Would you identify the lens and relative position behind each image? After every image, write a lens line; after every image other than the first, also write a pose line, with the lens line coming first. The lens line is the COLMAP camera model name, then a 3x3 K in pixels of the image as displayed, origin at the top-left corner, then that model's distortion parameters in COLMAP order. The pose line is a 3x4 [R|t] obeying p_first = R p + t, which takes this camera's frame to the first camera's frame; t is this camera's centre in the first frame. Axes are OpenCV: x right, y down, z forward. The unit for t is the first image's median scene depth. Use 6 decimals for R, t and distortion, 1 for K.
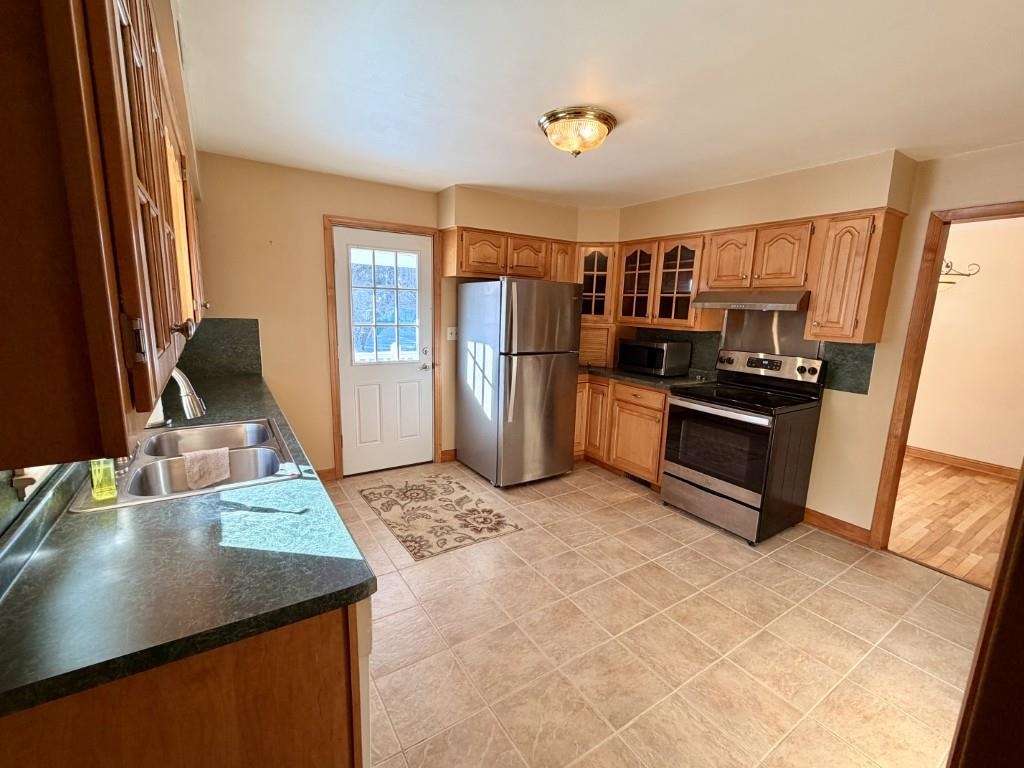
lens RADIAL K [[447.3, 0, 512.8], [0, 447.3, 387.2], [0, 0, 1]] dist [-0.001993, 0.000924]
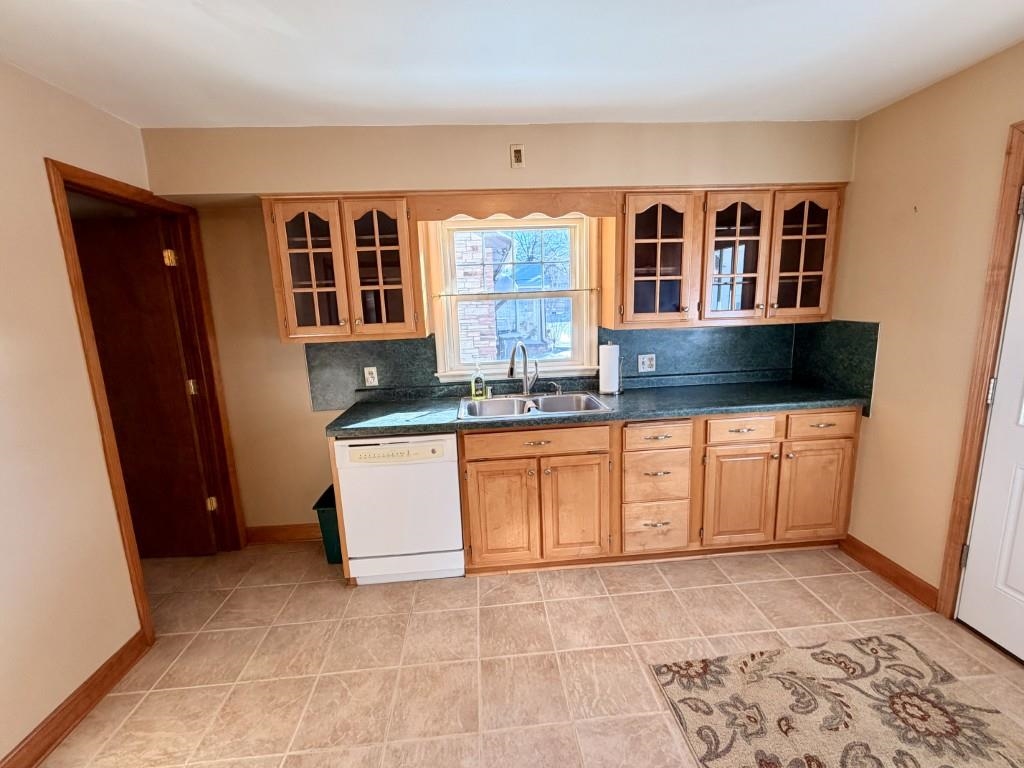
lens RADIAL K [[447.3, 0, 509.2], [0, 447.3, 385.9], [0, 0, 1]] dist [-0.001993, 0.000924]
pose [[-0.483567, 0.143901, -0.863398, 0.382207], [-0.138449, 0.961402, 0.237777, -0.153600], [0.864289, 0.234517, -0.444979, 0.880329]]
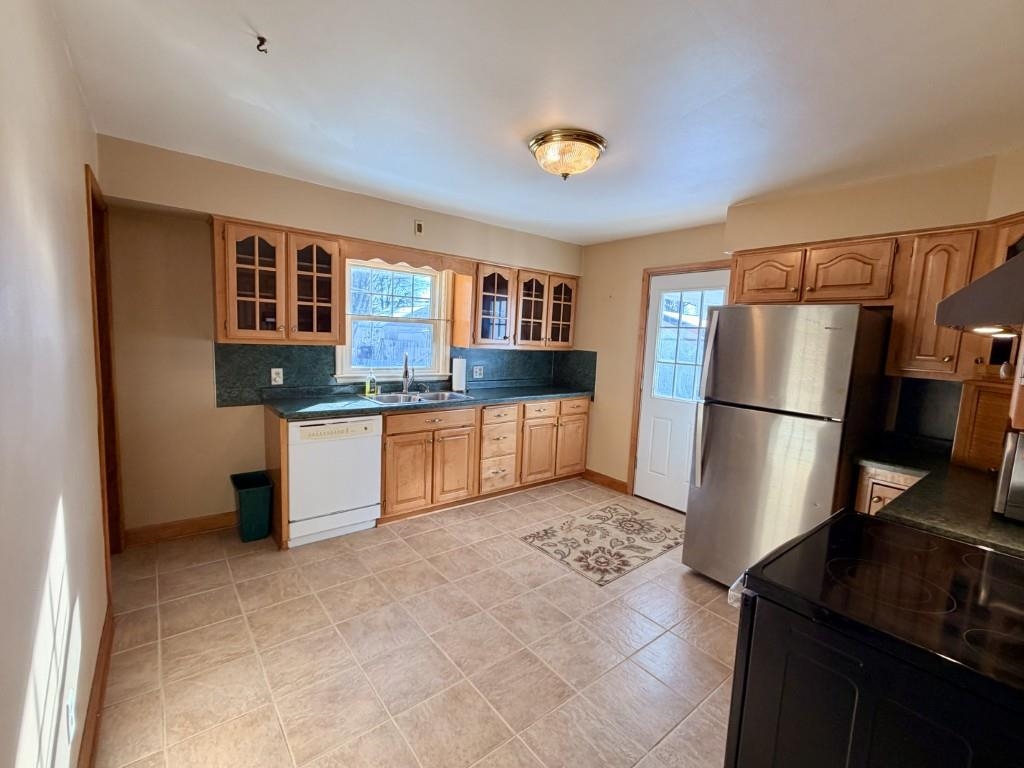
lens RADIAL K [[447.3, 0, 509.5], [0, 447.3, 383.2], [0, 0, 1]] dist [-0.001993, 0.000924]
pose [[0.090055, 0.076186, -0.993019, 0.846861], [-0.220749, 0.973796, 0.054692, -0.078747], [0.971164, 0.214283, 0.104513, 0.648319]]
